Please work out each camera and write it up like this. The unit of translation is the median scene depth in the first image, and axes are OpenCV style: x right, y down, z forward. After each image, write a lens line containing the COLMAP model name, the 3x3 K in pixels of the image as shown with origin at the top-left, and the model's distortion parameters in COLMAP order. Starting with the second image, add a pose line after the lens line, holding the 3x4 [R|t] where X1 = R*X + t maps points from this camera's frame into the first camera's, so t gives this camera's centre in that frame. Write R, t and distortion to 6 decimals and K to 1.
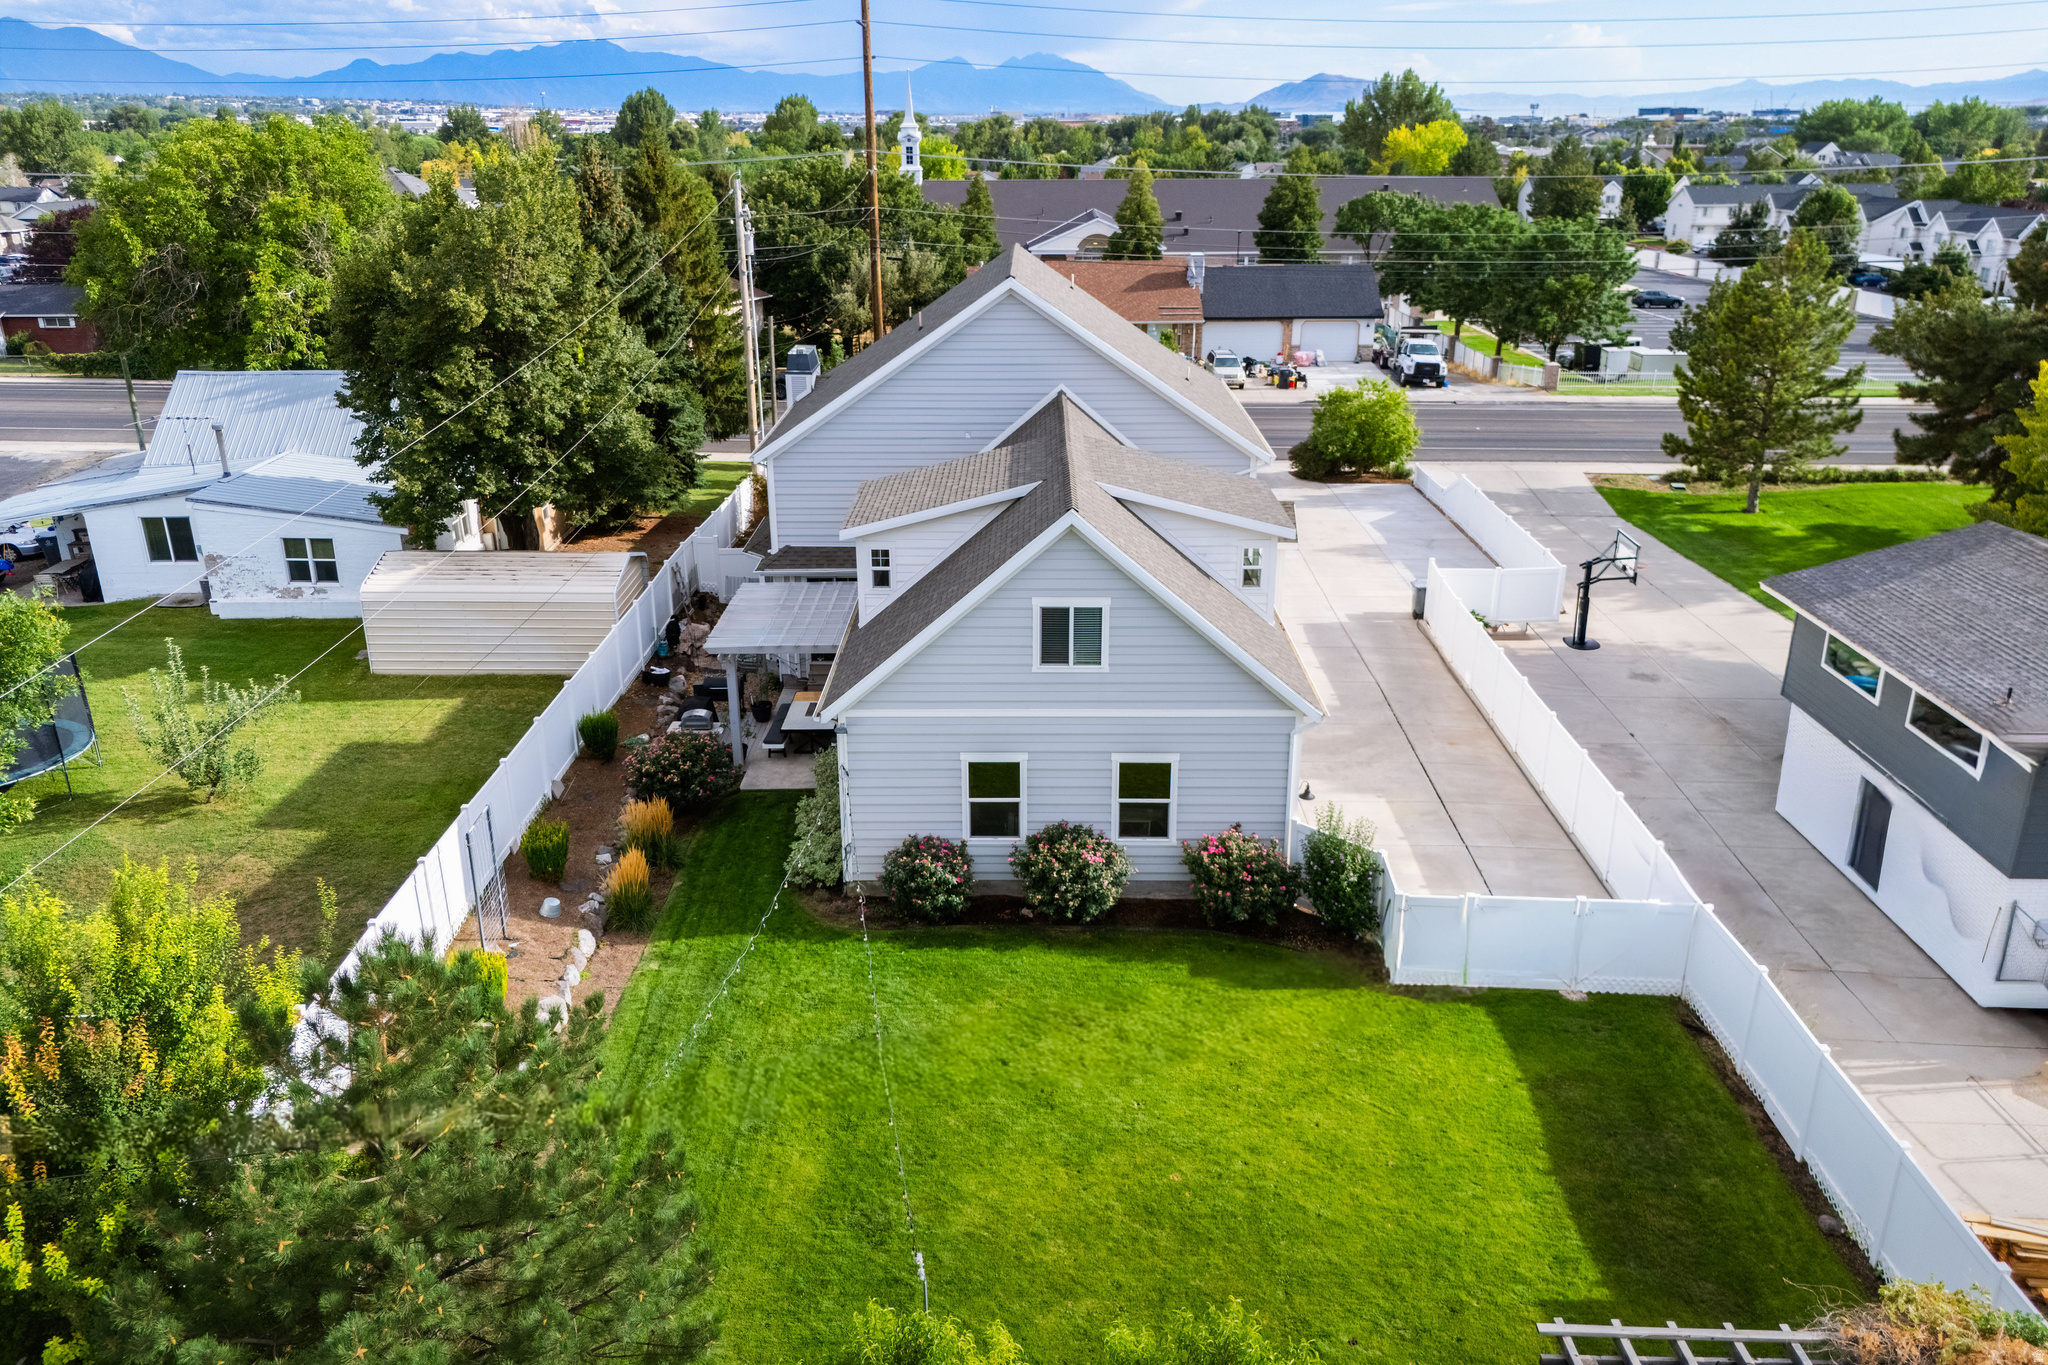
lens RADIAL K [[1549.1, 0, 1024.0], [0, 1549.1, 682.5], [0, 0, 1]] dist [0.083125, -0.094771]
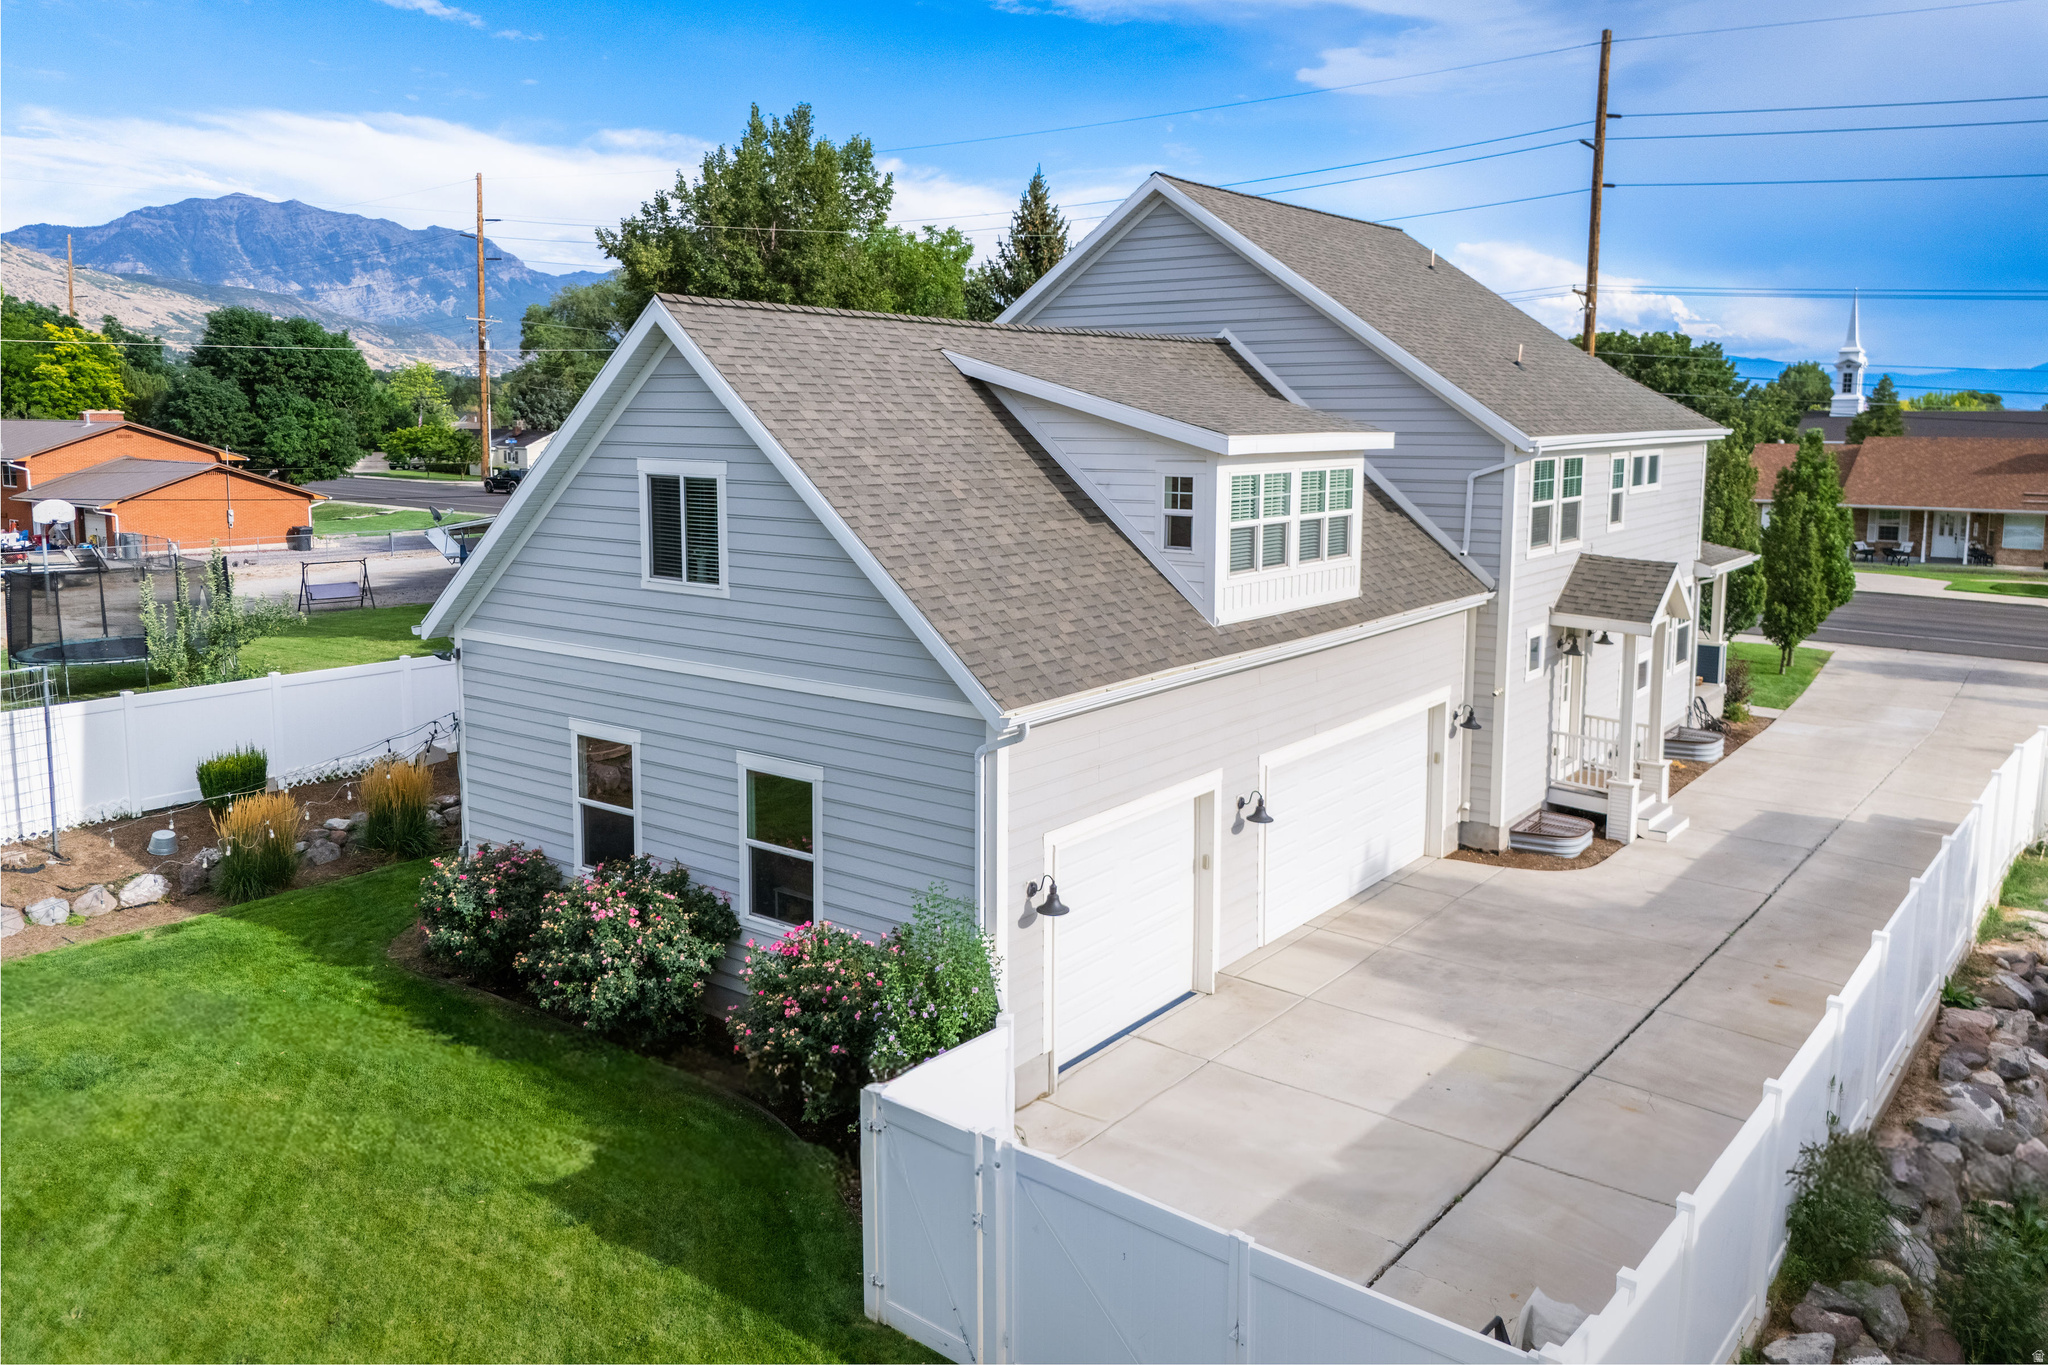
lens RADIAL K [[1549.1, 0, 1024.0], [0, 1549.1, 682.5], [0, 0, 1]] dist [0.083125, -0.094771]
pose [[0.803438, 0.106527, -0.585780, 0.467050], [-0.212433, 0.970397, -0.114895, 0.063891], [0.556200, 0.216751, 0.802285, 0.591152]]
